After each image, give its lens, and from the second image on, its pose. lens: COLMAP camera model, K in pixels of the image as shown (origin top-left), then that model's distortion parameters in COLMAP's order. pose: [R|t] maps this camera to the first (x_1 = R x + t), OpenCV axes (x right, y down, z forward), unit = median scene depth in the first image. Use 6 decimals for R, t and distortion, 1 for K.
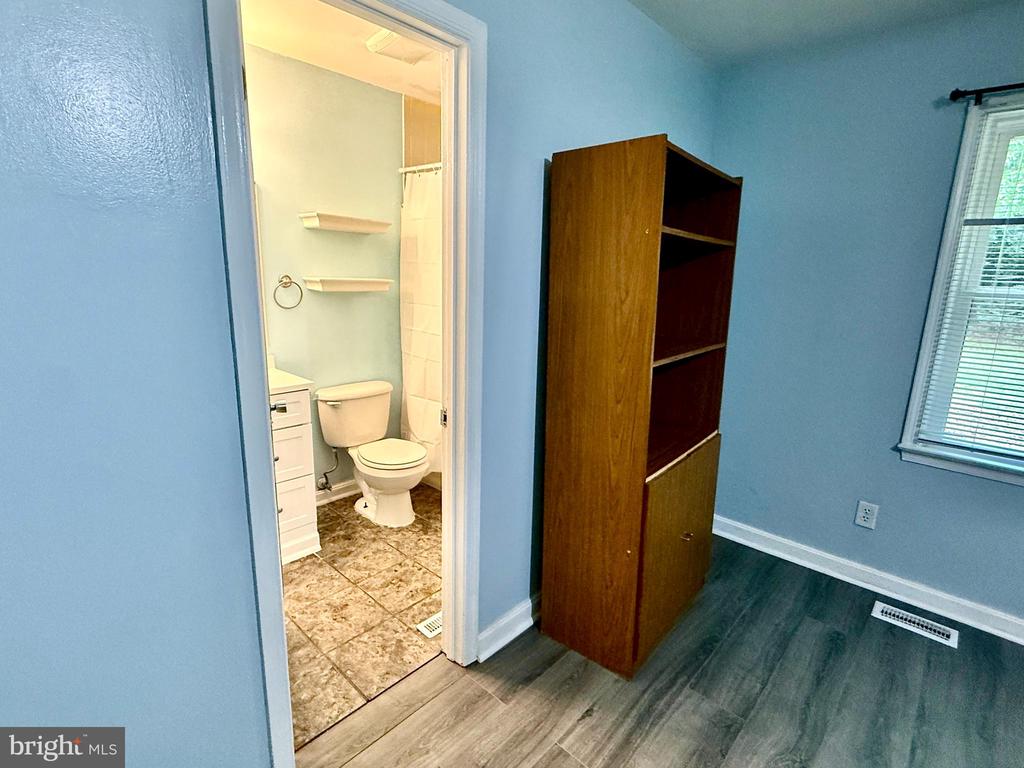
lens RADIAL K [[499.3, 0, 513.0], [0, 499.3, 380.0], [0, 0, 1]] dist [-0.011843, -0.001418]
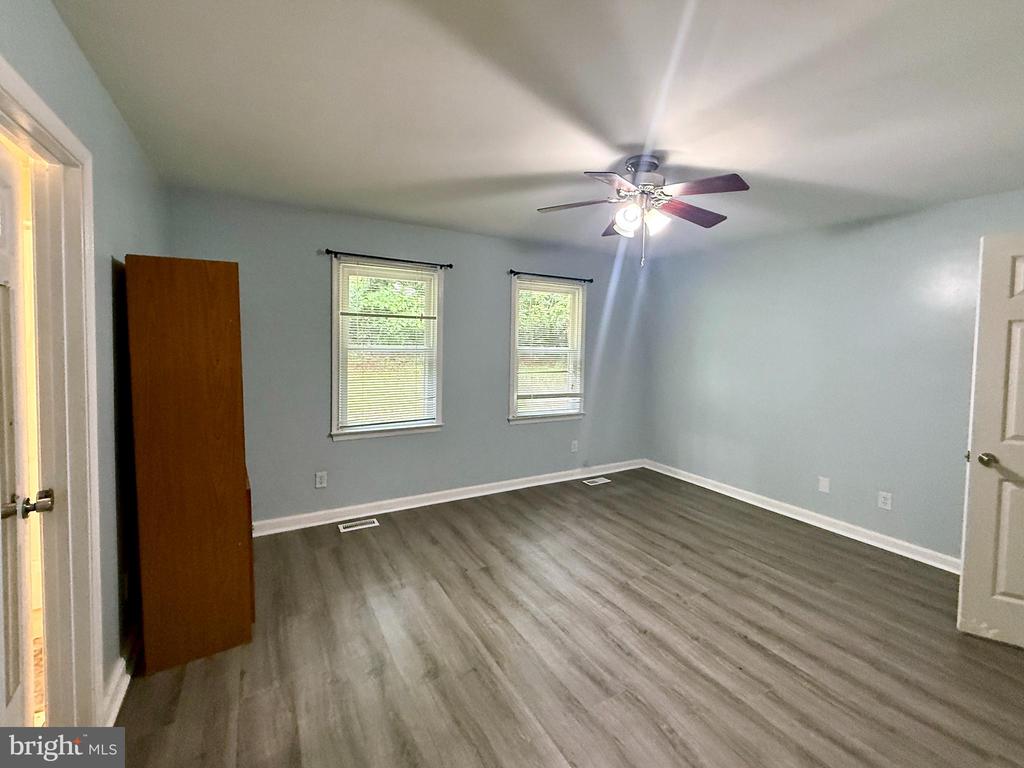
lens RADIAL K [[454.5, 0, 516.0], [0, 454.5, 385.6], [0, 0, 1]] dist [-0.002662, 0.001170]
pose [[0.278539, -0.120320, 0.952858, -0.564985], [0.195204, 0.978506, 0.066497, -0.015227], [-0.940378, 0.167480, 0.296039, -0.138861]]
